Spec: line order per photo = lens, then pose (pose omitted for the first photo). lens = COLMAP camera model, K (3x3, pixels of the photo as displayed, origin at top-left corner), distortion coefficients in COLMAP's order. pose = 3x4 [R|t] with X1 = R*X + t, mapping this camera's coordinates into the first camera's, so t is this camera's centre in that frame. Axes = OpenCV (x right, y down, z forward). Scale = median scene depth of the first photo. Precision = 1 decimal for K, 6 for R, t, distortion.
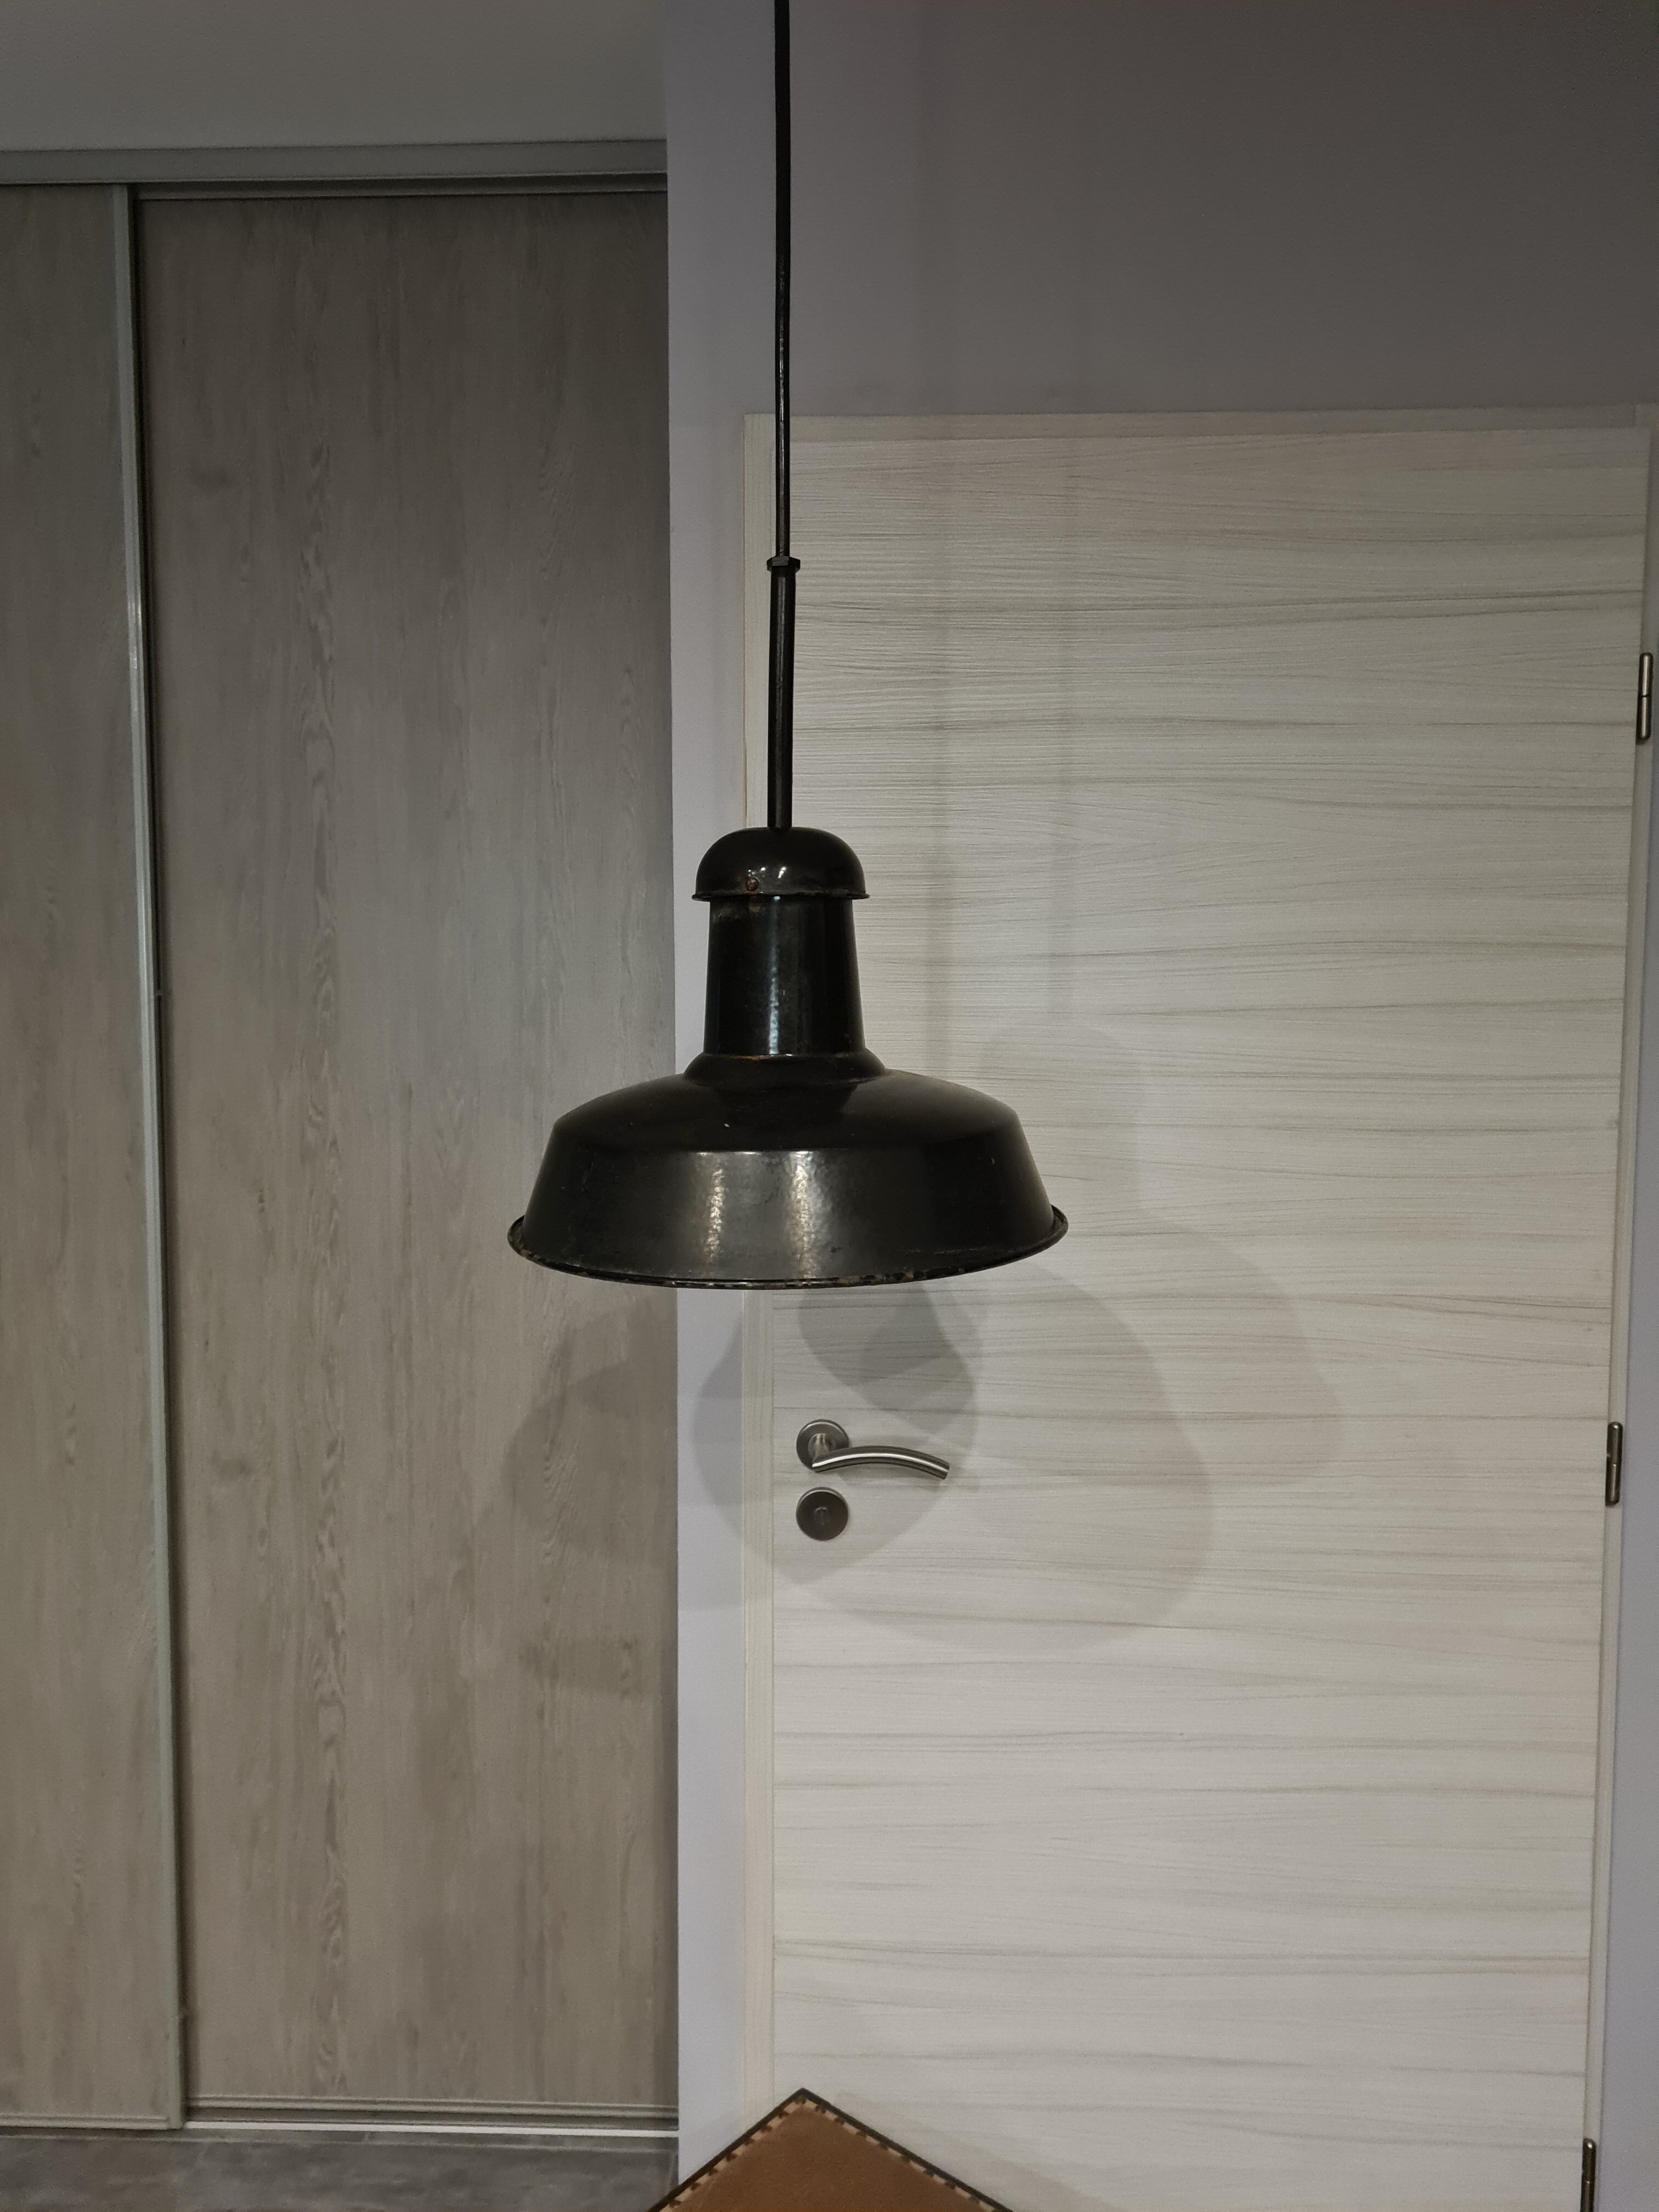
lens RADIAL K [[1674.3, 0, 806.6], [0, 1674.3, 1079.2], [0, 0, 1]] dist [0.011735, -0.013716]
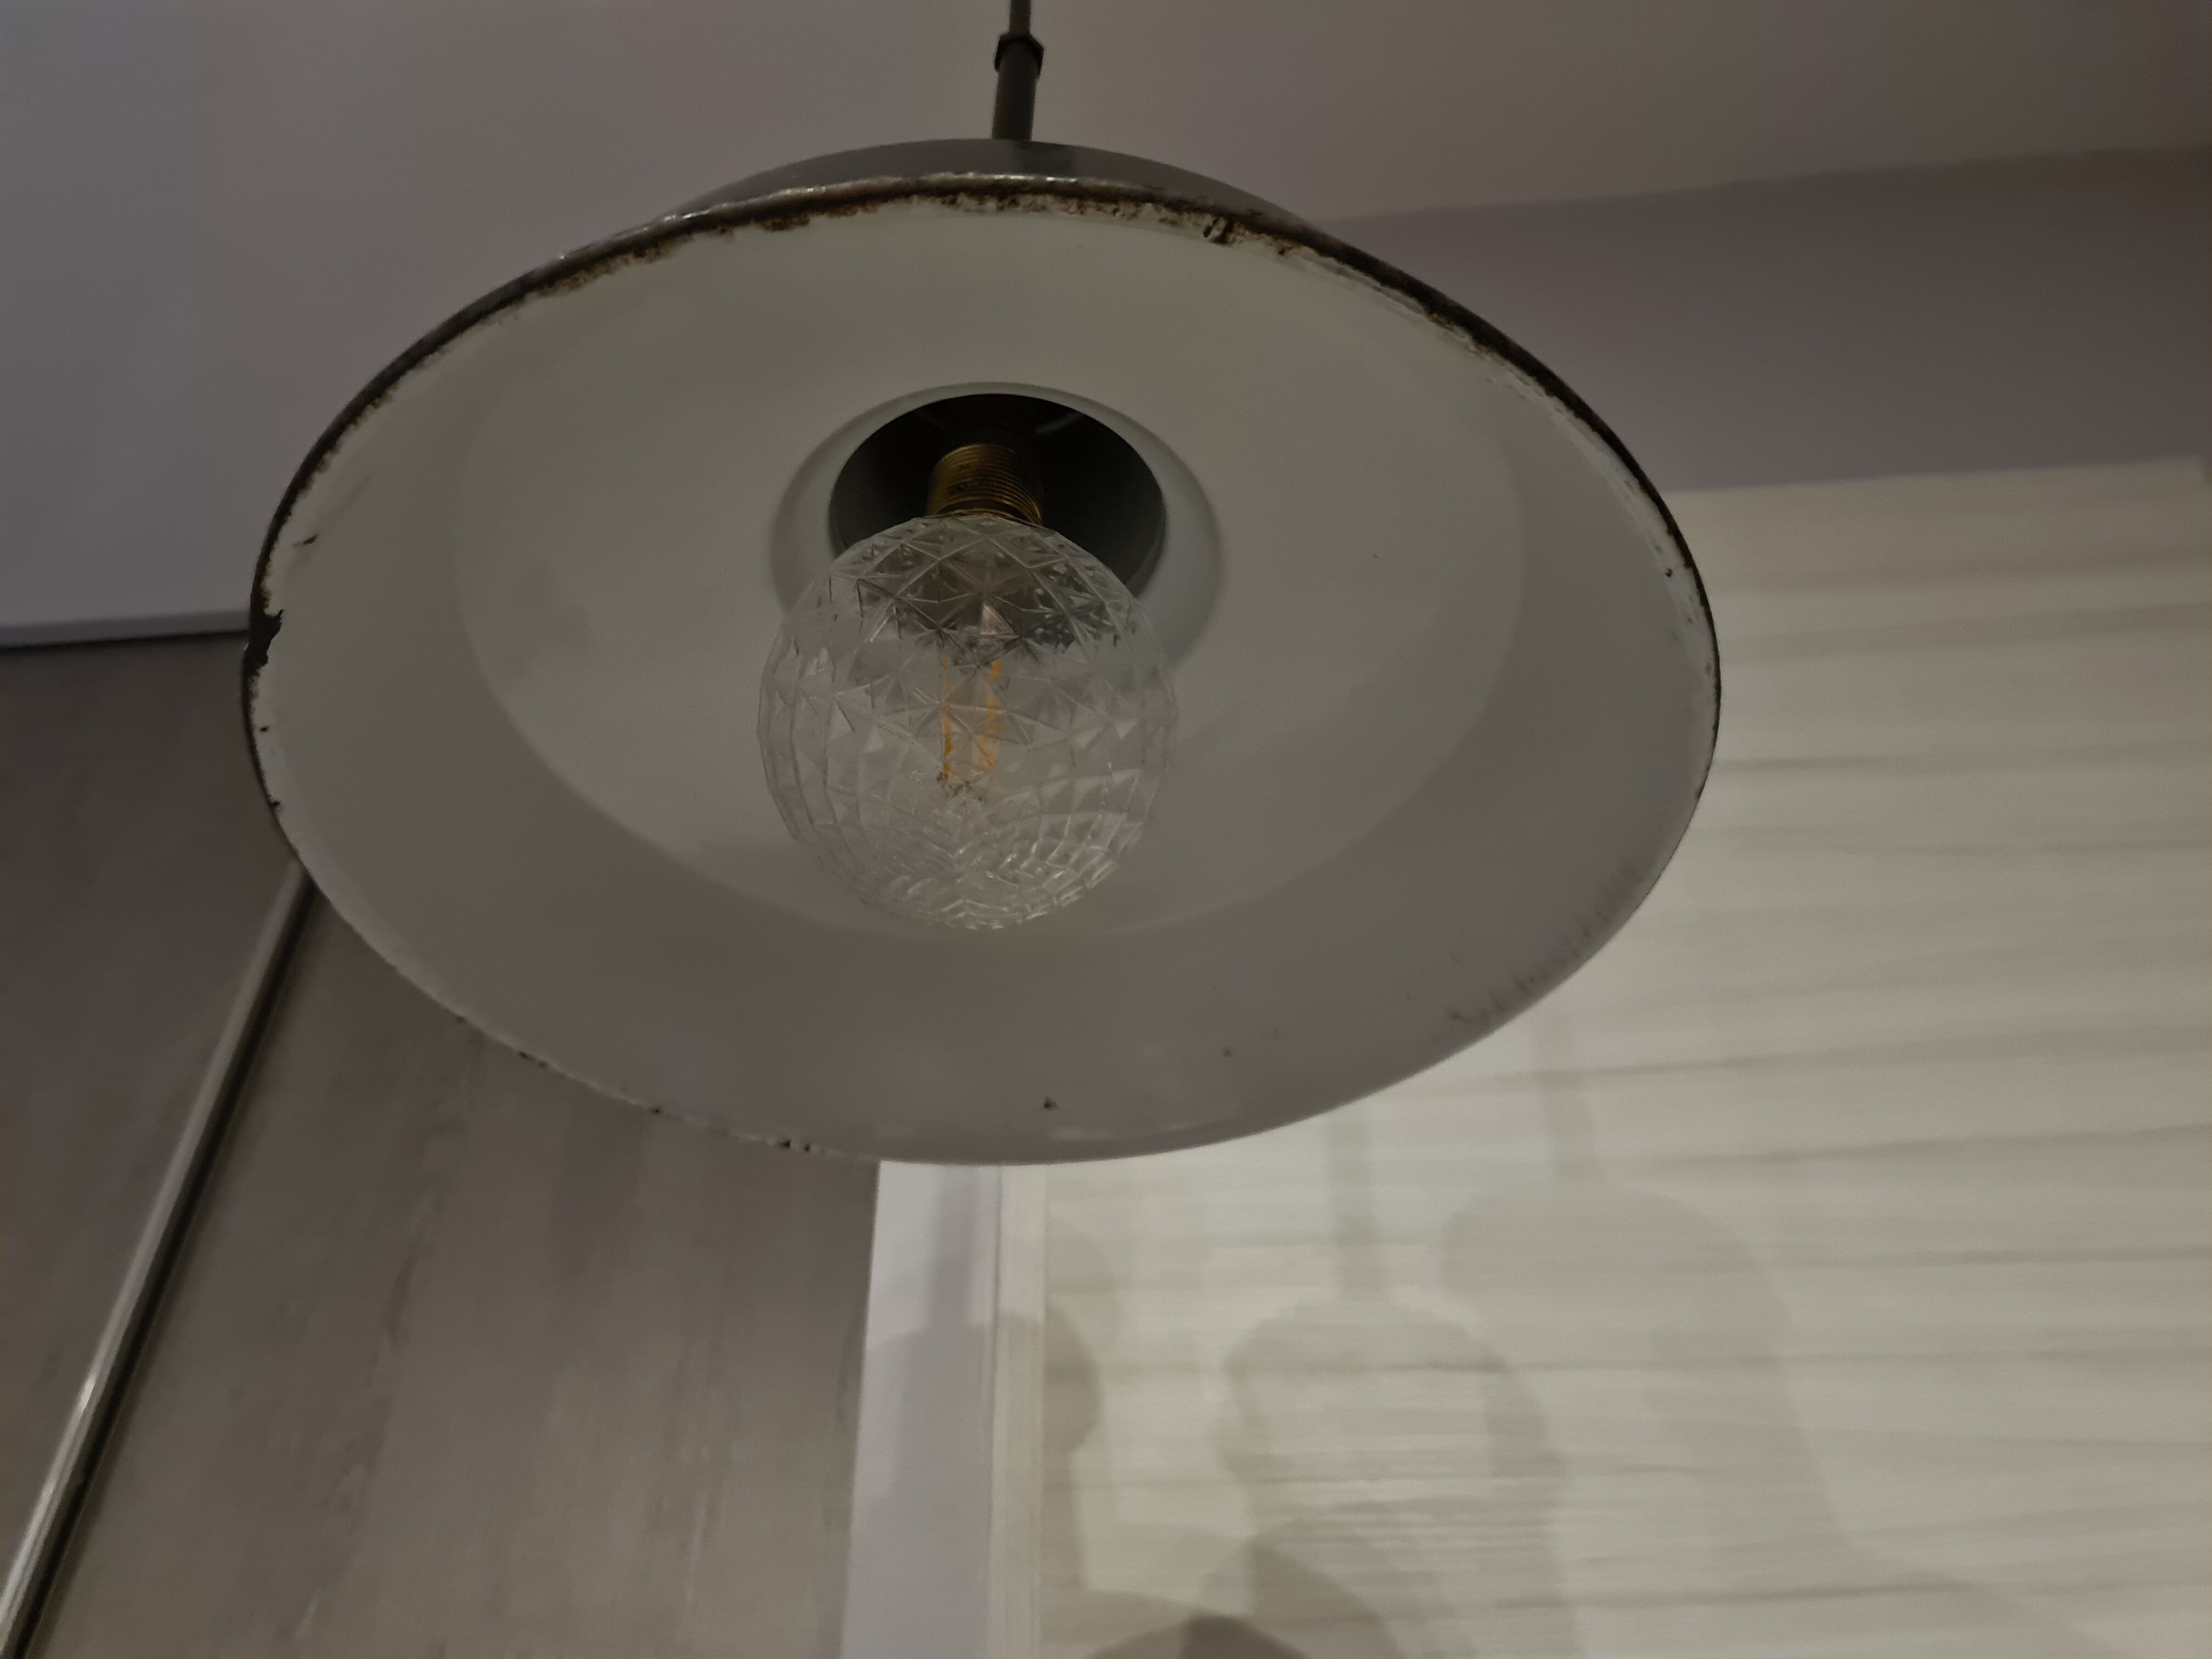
lens RADIAL K [[1674.3, 0, 1092.1], [0, 1674.3, 837.7], [0, 0, 1]] dist [0.011735, -0.013716]
pose [[0.998439, -0.040597, -0.038365, 0.018807], [0.001987, 0.712234, -0.701939, 0.256493], [0.055822, 0.700767, 0.711203, 0.513760]]
